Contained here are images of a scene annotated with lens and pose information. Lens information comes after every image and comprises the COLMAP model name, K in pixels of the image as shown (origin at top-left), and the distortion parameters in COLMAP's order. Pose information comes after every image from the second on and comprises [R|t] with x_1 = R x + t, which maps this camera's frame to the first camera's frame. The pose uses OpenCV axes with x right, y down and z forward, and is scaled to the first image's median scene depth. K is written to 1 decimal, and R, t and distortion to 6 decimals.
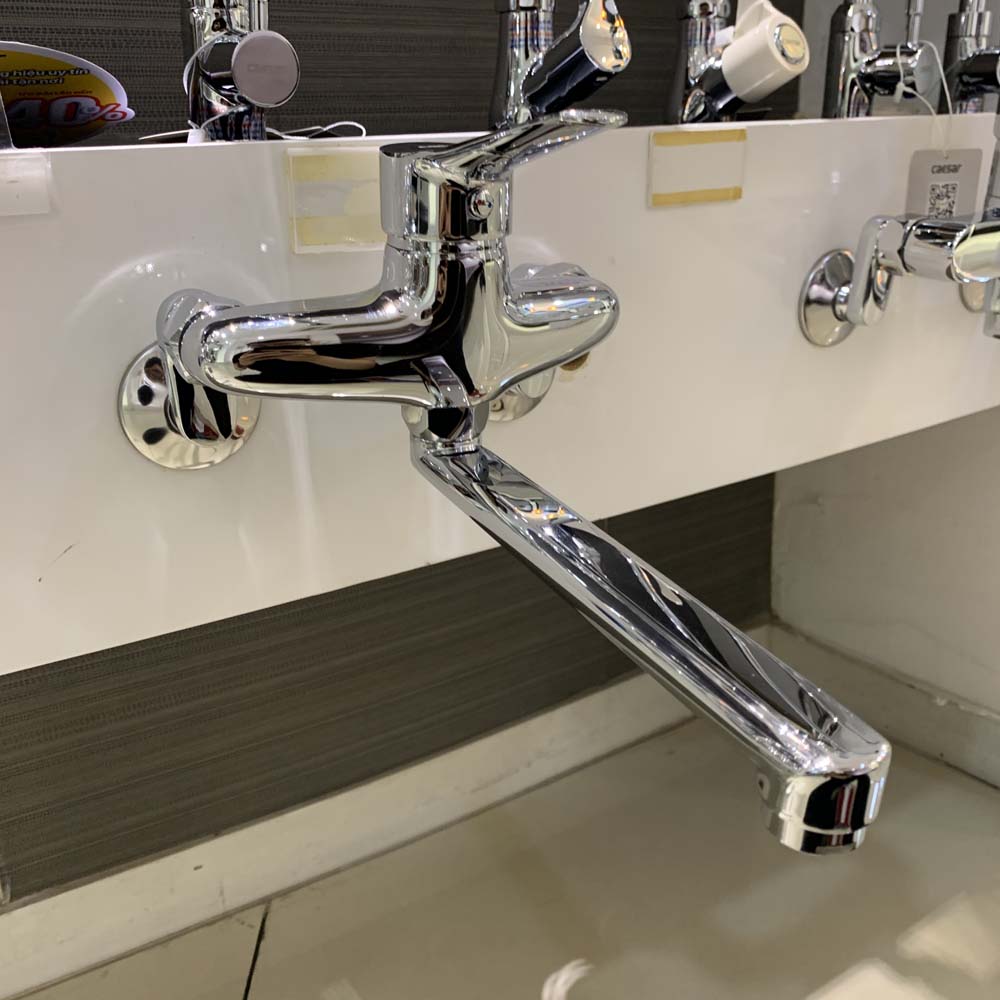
lens RADIAL K [[1127.1, 0, 498.7], [0, 1127.1, 539.1], [0, 0, 1]] dist [-0.014609, 0.048636]
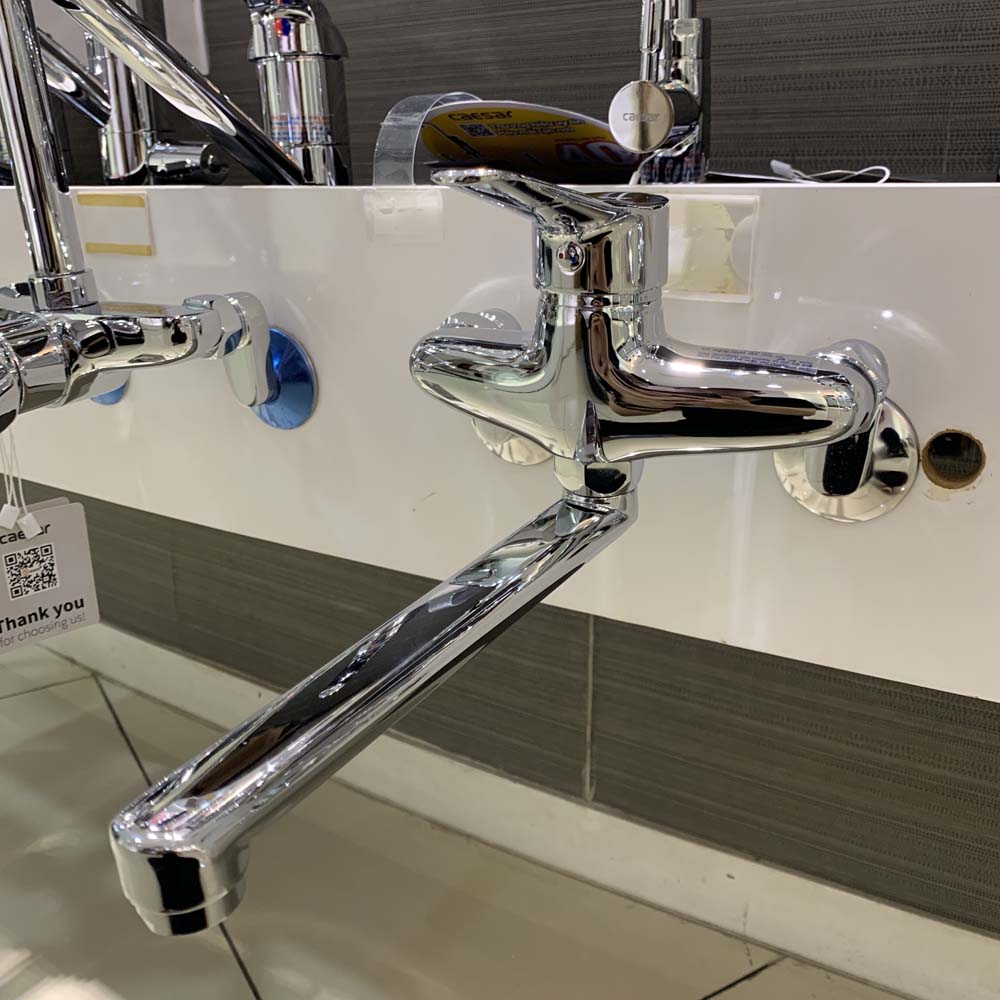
lens RADIAL K [[1080.5, 0, 500.0], [0, 1080.5, 500.0], [0, 0, 1]] dist [0.087756, -0.299387]
pose [[0.406007, 0.284752, -0.868375, 0.534689], [-0.316809, 0.935148, 0.158525, -0.154980], [0.857199, 0.210747, 0.469888, 0.373264]]
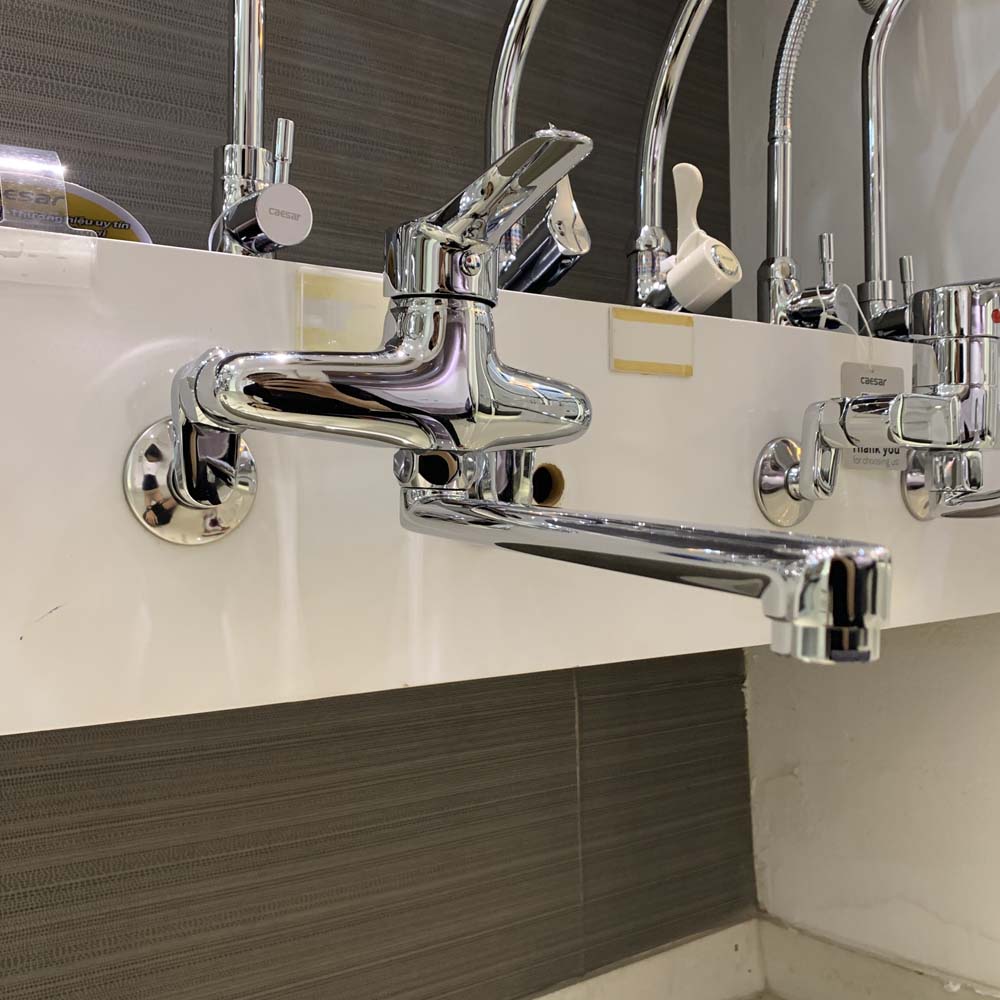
lens RADIAL K [[1140.0, 0, 473.3], [0, 1140.0, 498.2], [0, 0, 1]] dist [0.056693, -0.127551]
pose [[0.999804, 0.006082, 0.018861, -0.022230], [0.001964, 0.916639, -0.399711, 0.250793], [-0.019720, 0.399670, 0.916447, 0.012626]]
